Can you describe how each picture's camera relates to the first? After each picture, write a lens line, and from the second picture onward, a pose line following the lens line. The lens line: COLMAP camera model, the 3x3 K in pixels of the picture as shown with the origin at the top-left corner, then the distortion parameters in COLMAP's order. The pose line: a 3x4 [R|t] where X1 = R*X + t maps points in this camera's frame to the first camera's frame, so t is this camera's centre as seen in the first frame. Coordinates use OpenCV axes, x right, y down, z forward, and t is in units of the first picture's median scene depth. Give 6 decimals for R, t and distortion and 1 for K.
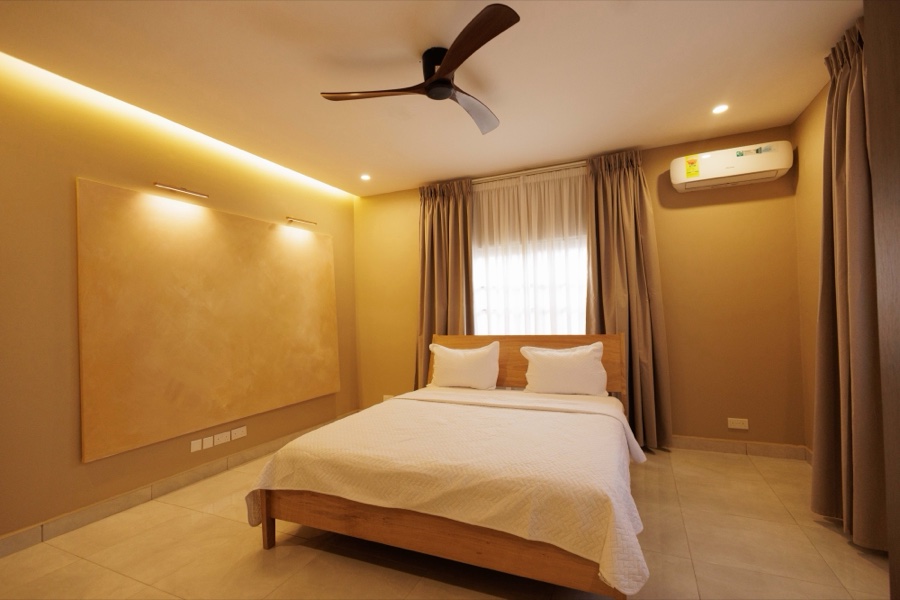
lens RADIAL K [[405.0, 0, 451.8], [0, 405.0, 304.3], [0, 0, 1]] dist [0.001177, 0.000038]
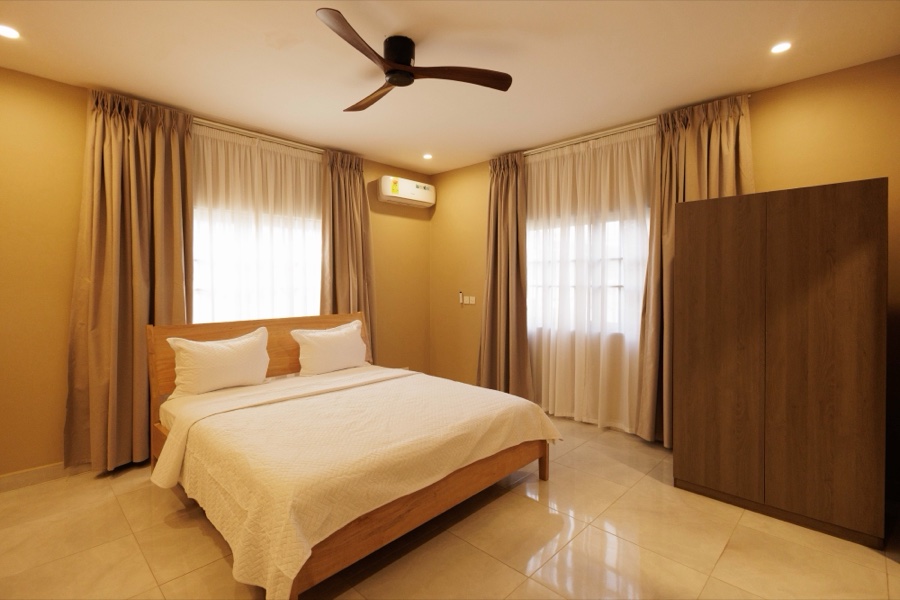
lens RADIAL K [[426.7, 0, 451.9], [0, 426.7, 296.0], [0, 0, 1]] dist [-0.002319, -0.000421]
pose [[0.333911, 0.000005, 0.942605, -0.623107], [-0.026780, 0.999596, 0.009482, 0.005803], [-0.942224, -0.028409, 0.333777, 0.319034]]
